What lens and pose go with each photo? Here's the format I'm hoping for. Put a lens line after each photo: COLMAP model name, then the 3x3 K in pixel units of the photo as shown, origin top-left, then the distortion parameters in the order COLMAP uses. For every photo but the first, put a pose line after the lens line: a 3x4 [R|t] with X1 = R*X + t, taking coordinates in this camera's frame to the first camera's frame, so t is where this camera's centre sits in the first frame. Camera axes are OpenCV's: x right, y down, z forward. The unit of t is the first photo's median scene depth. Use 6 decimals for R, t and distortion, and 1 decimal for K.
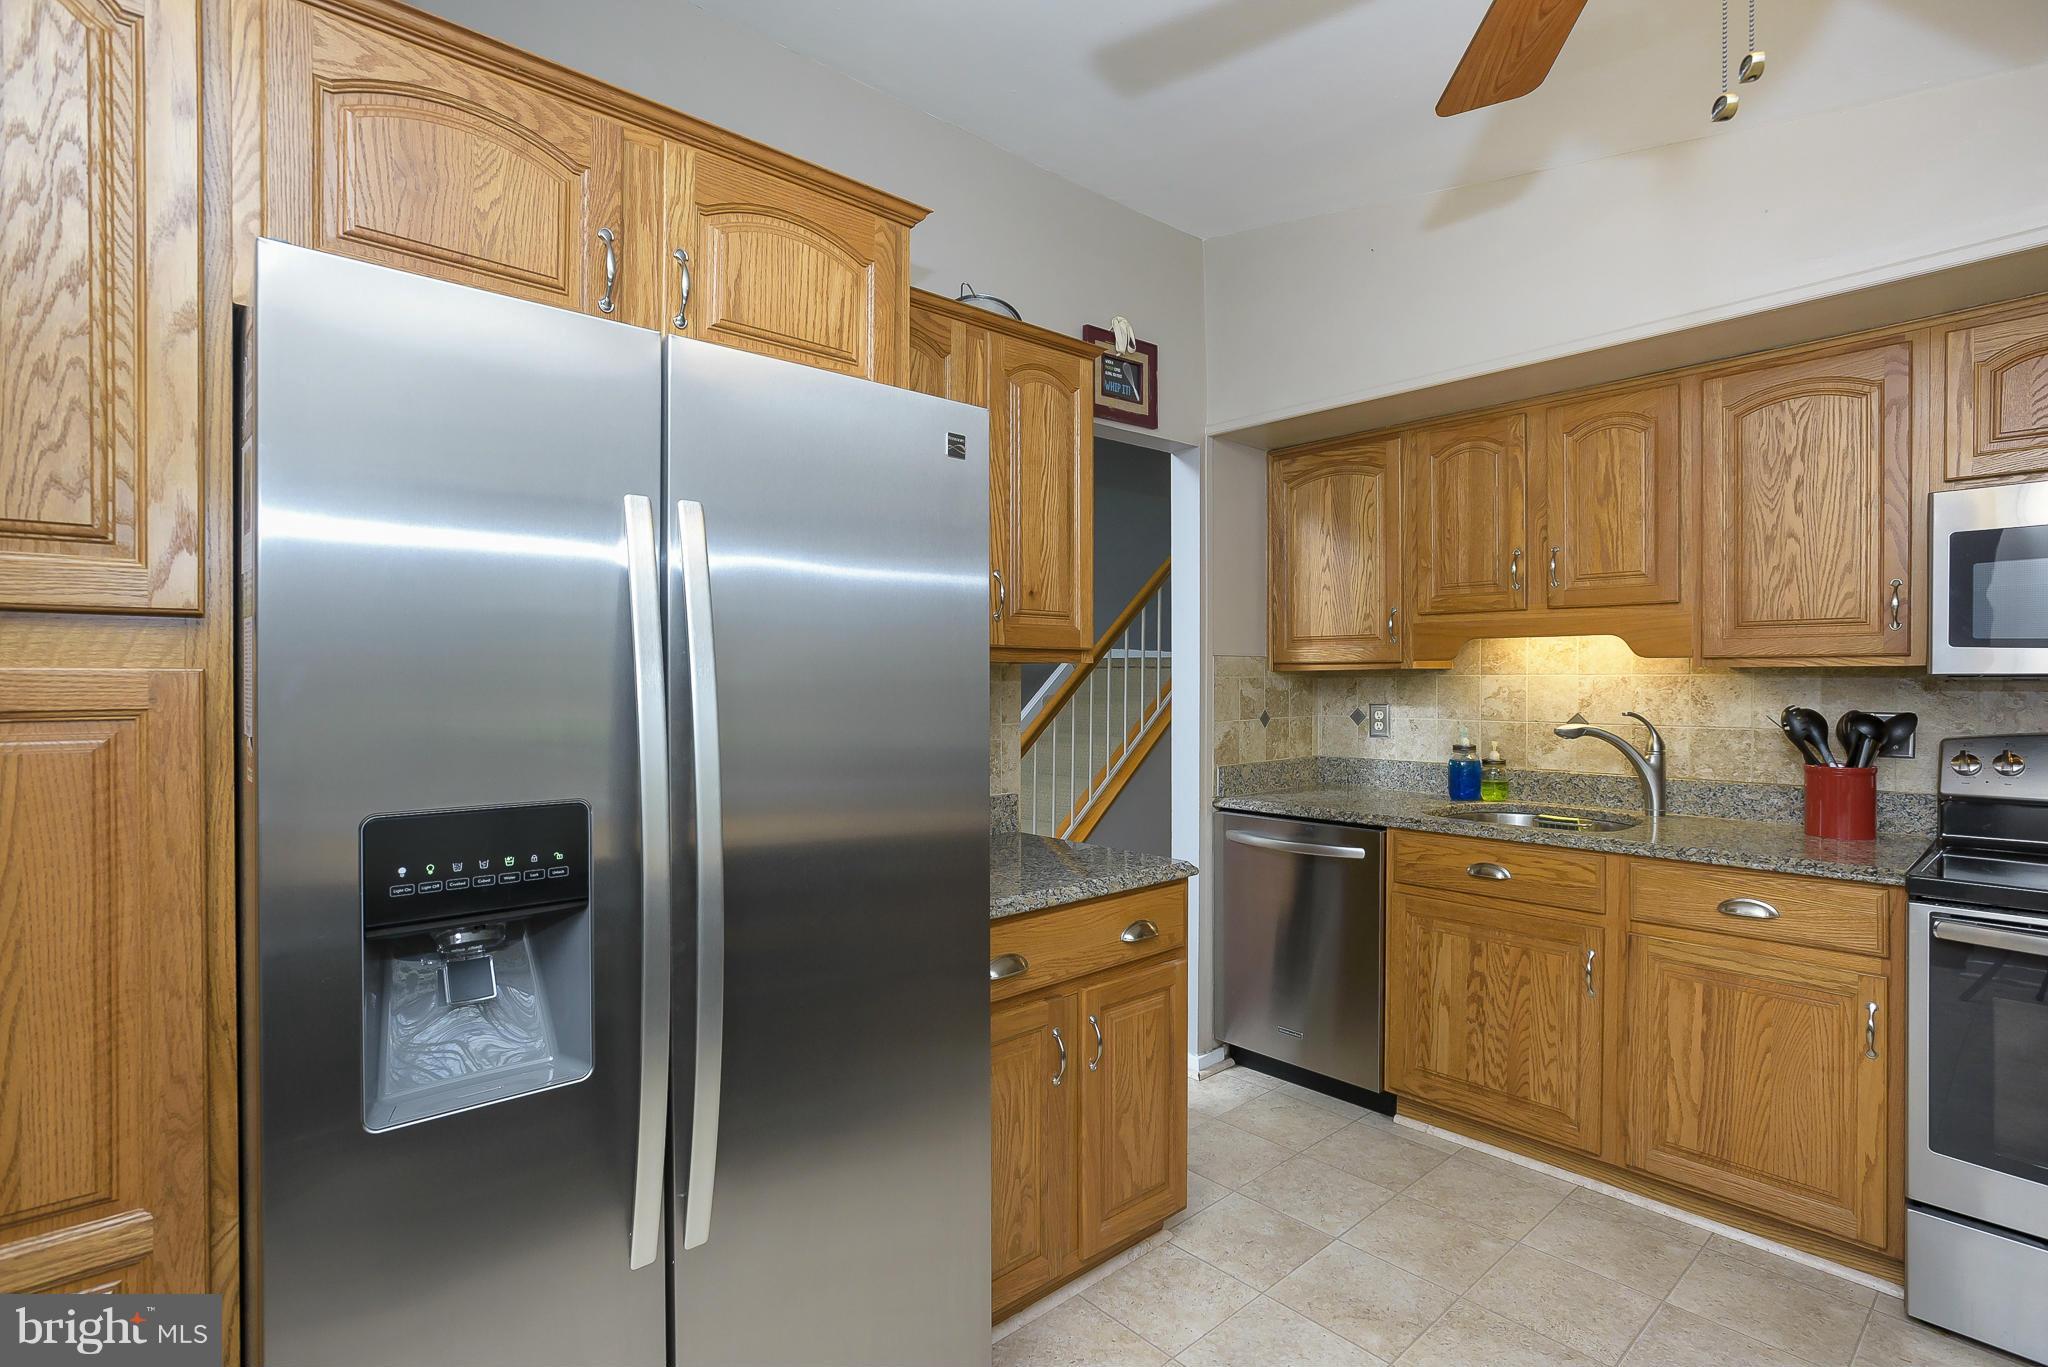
lens RADIAL K [[970.1, 0, 1007.4], [0, 970.1, 698.6], [0, 0, 1]] dist [-0.032976, 0.014265]
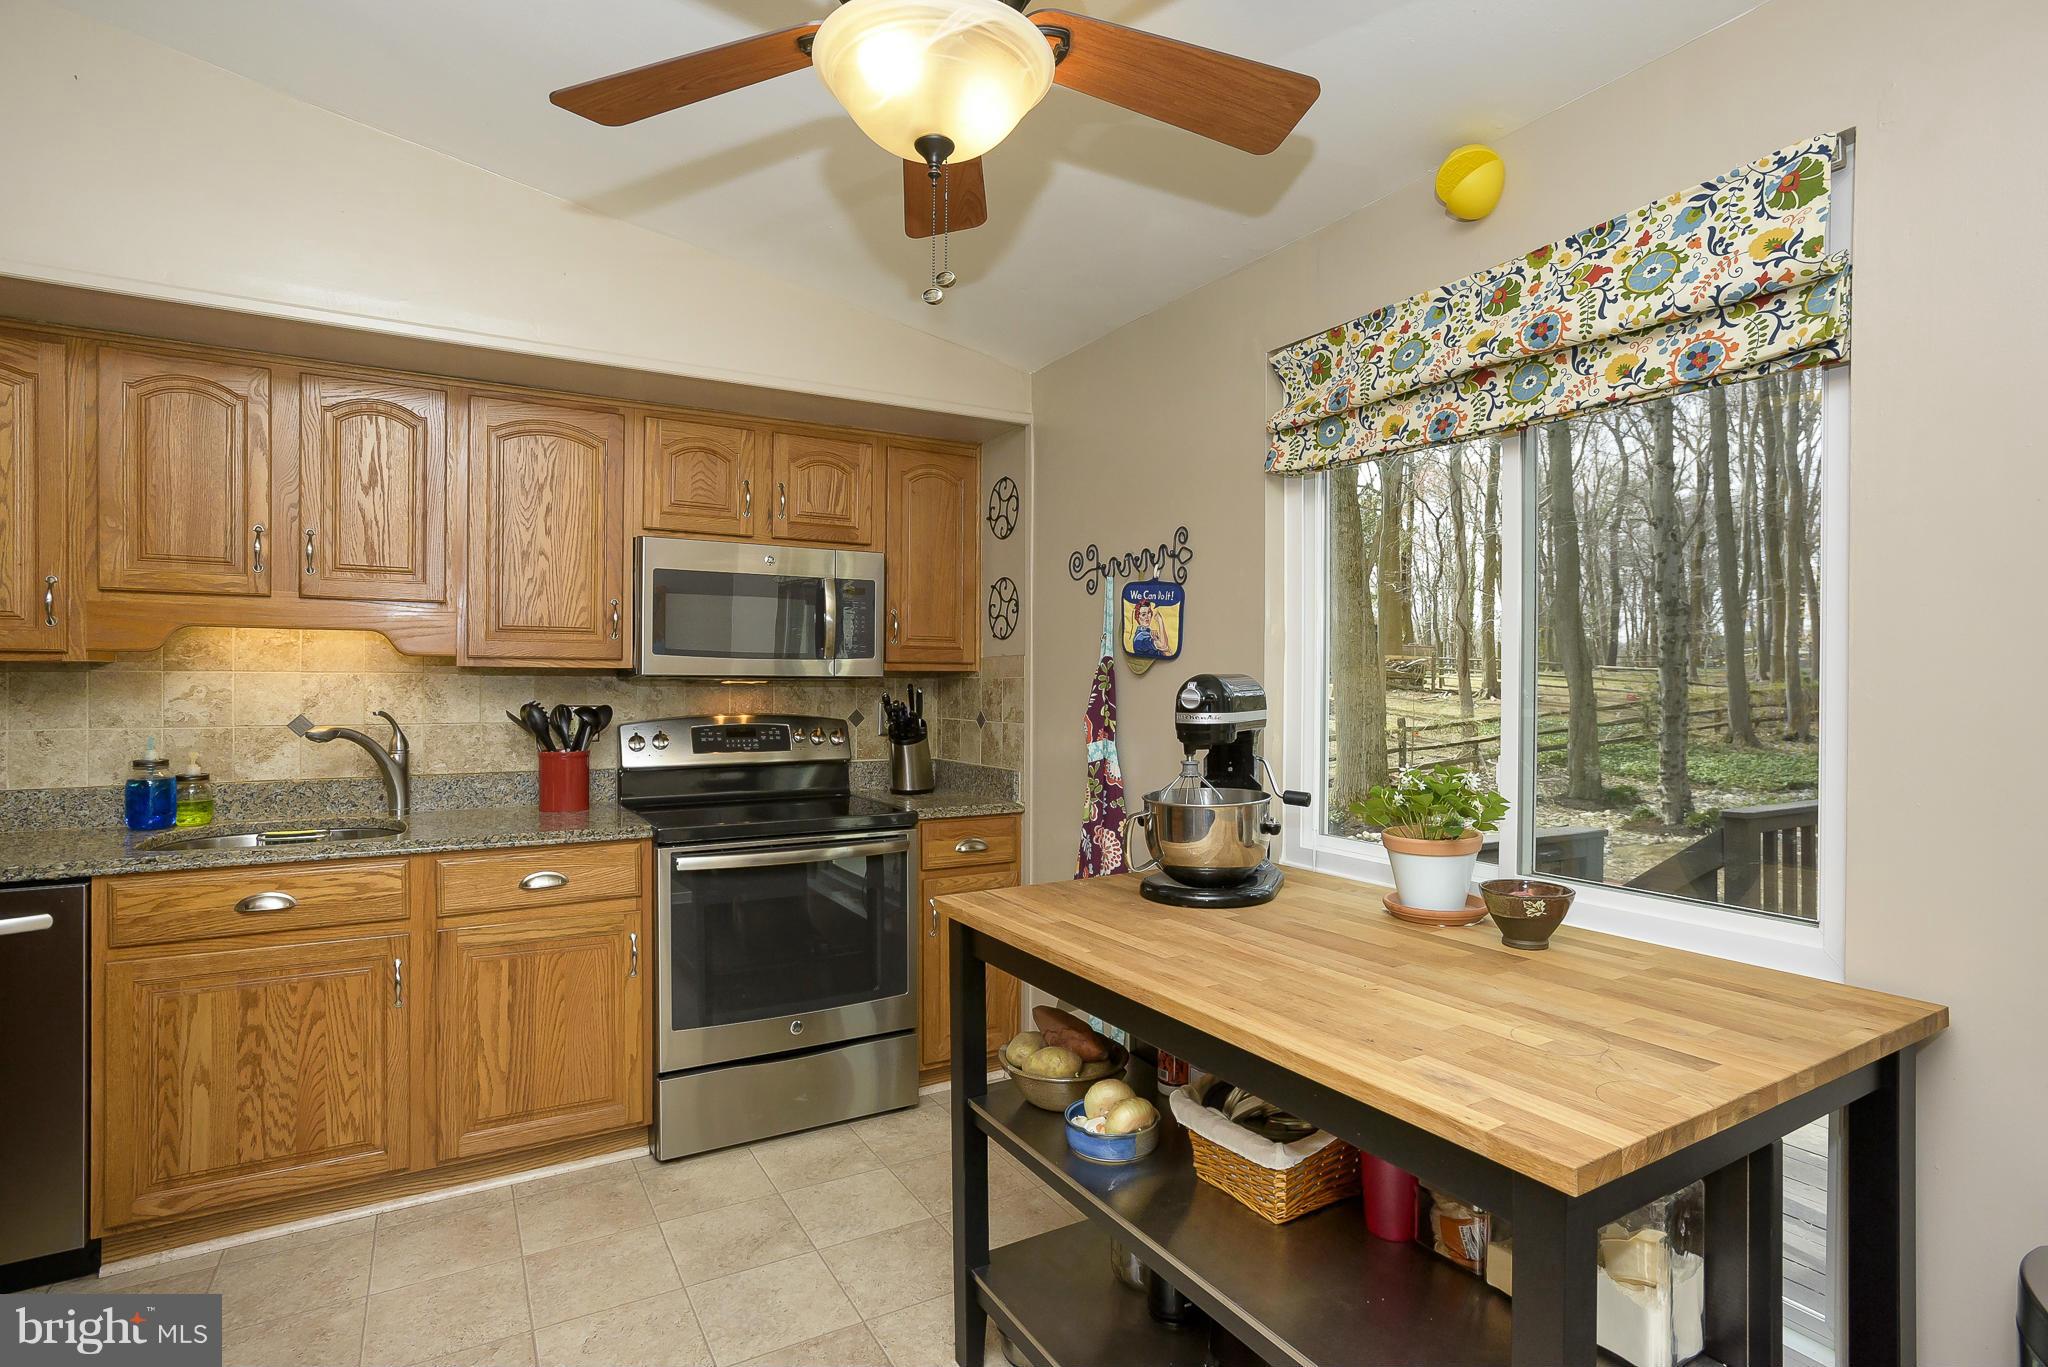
lens RADIAL K [[1056.4, 0, 1029.5], [0, 1056.4, 694.0], [0, 0, 1]] dist [-0.034226, 0.018886]
pose [[0.177468, -0.007760, 0.984096, -0.281349], [0.016070, 0.999858, 0.004987, 0.001930], [-0.983995, 0.014930, 0.177568, 0.171651]]
